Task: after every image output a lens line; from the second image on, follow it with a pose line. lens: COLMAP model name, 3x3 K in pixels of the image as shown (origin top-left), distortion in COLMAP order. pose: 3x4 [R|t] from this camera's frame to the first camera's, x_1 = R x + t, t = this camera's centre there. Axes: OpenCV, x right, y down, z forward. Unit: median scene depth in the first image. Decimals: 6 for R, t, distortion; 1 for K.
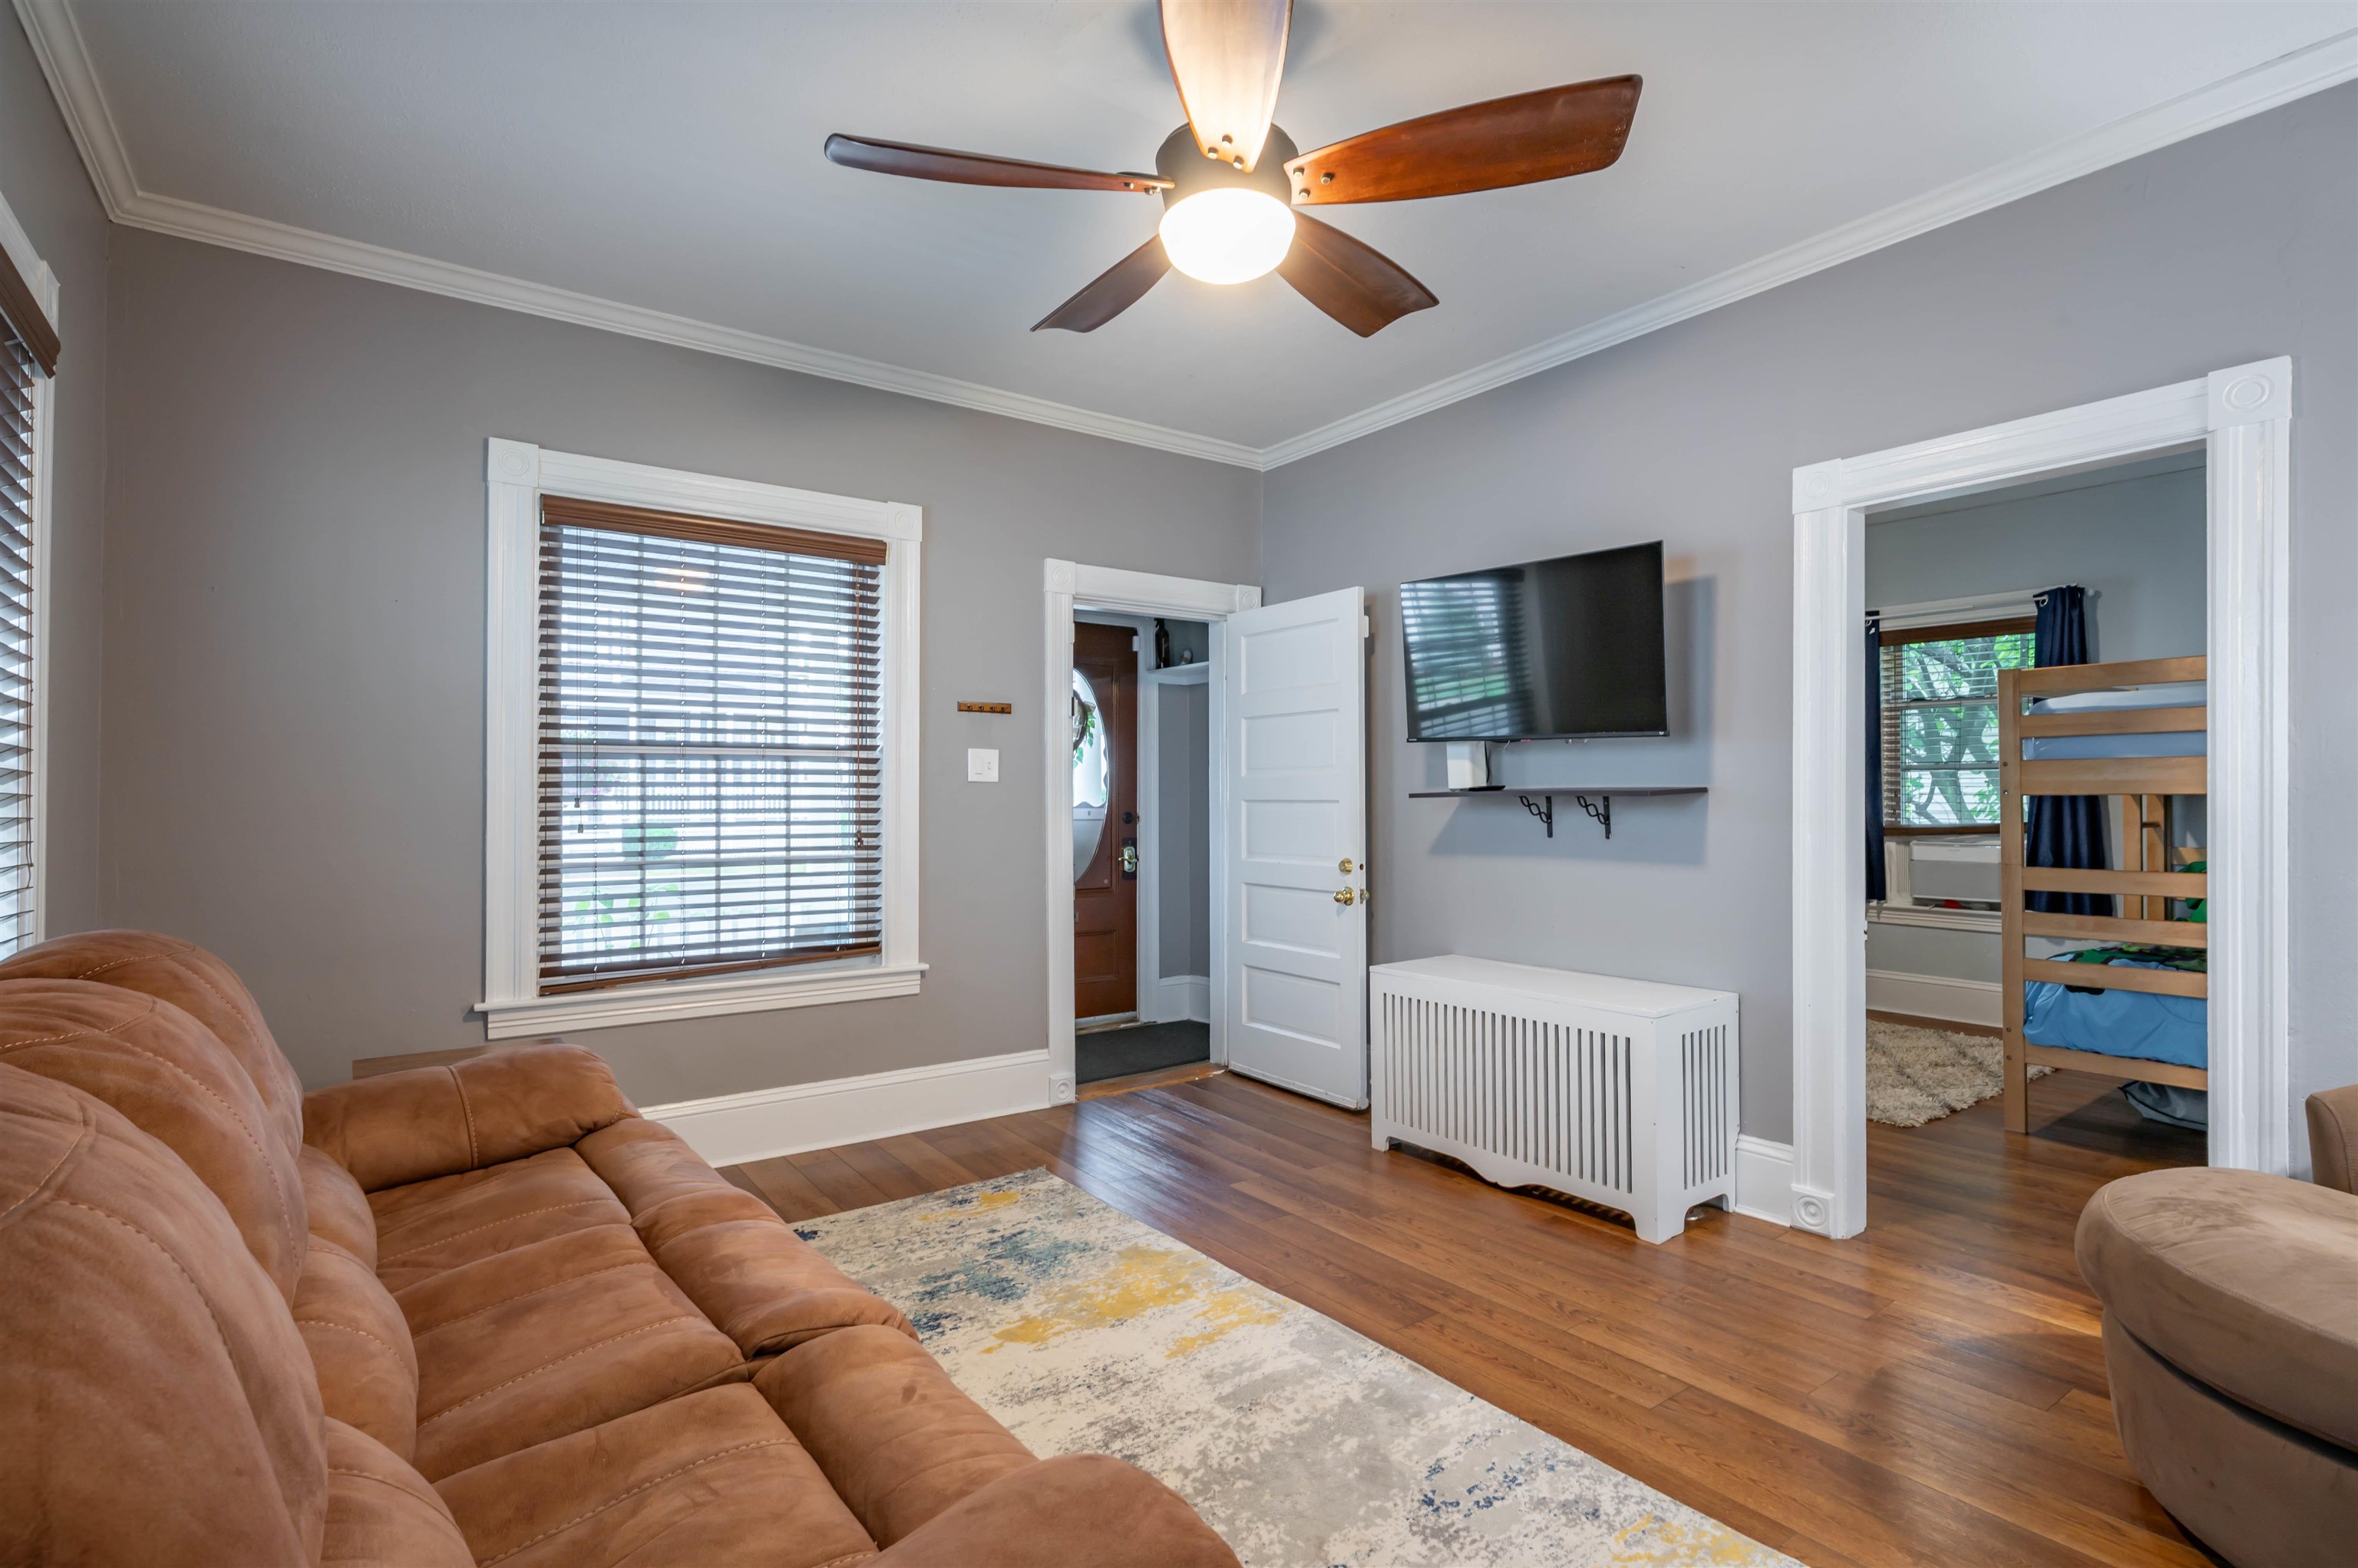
lens RADIAL K [[1134.3, 0, 1179.0], [0, 1134.3, 784.0], [0, 0, 1]] dist [-0.002426, 0.000612]
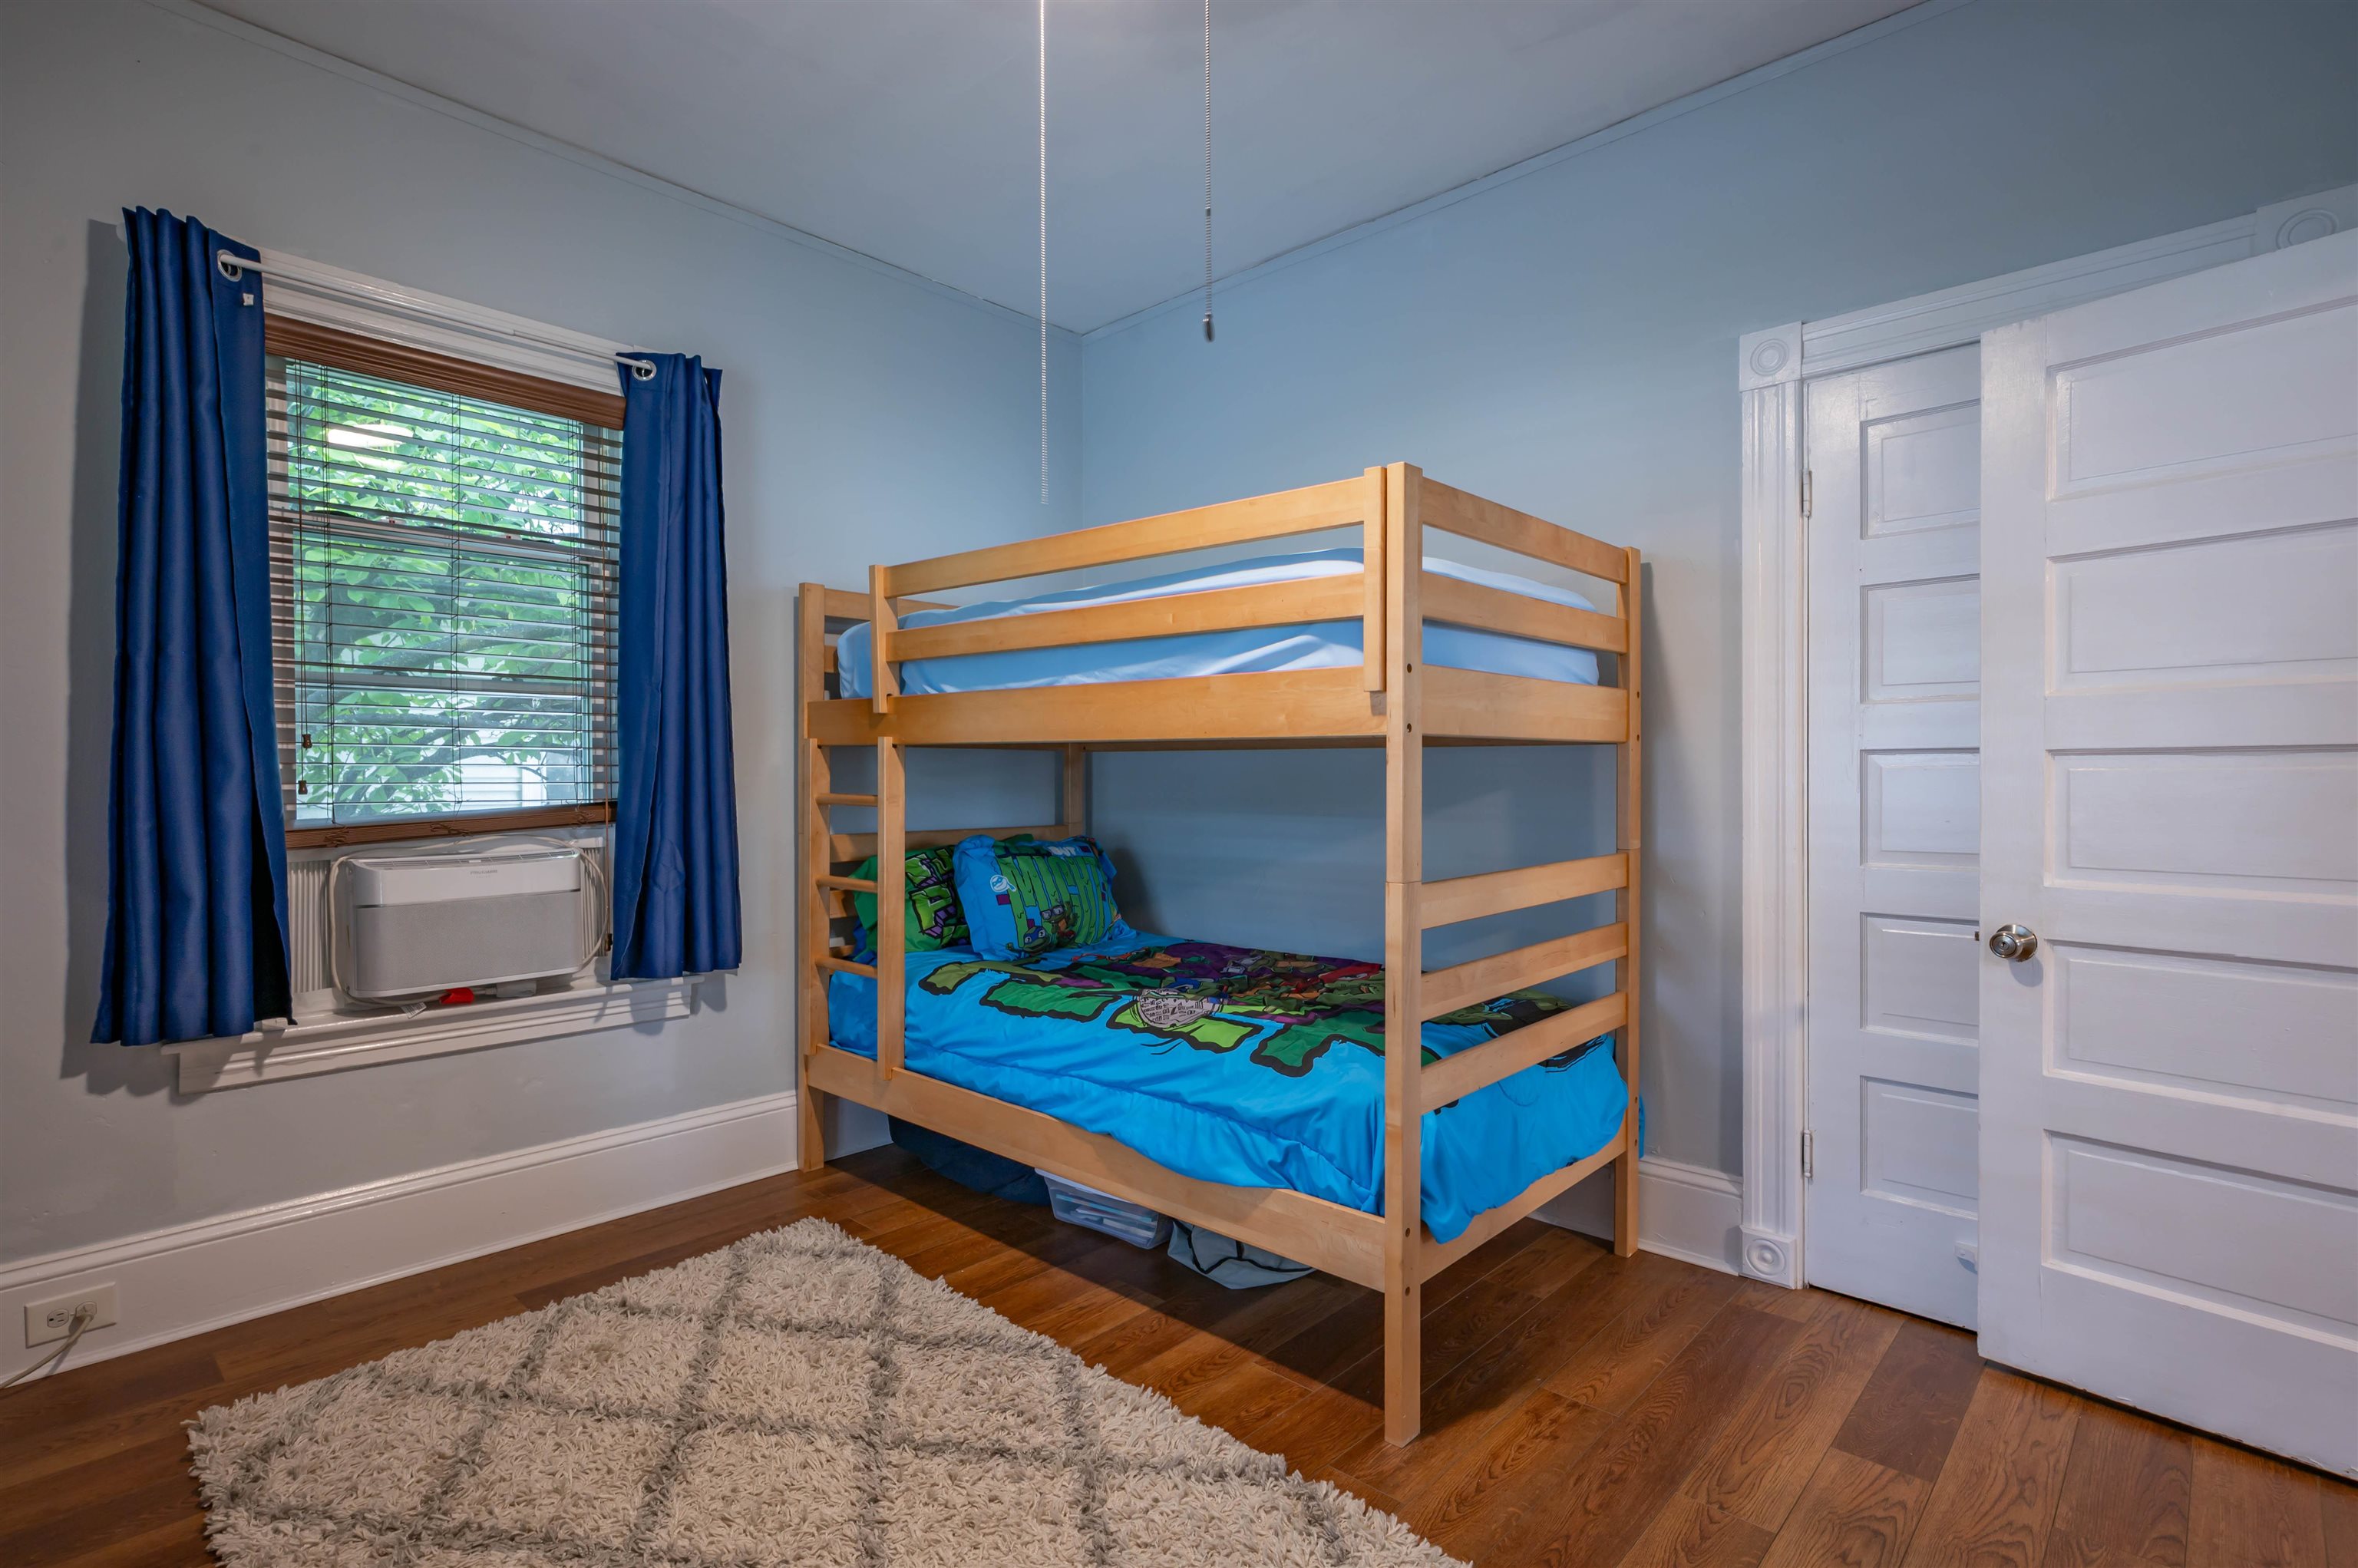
lens RADIAL K [[1135.4, 0, 1185.4], [0, 1135.4, 790.9], [0, 0, 1]] dist [-0.005125, 0.001511]
pose [[-0.197271, -0.016404, 0.980212, 0.310884], [-0.007532, 0.999856, 0.015217, 0.028104], [-0.980320, -0.004381, -0.197366, 1.270091]]
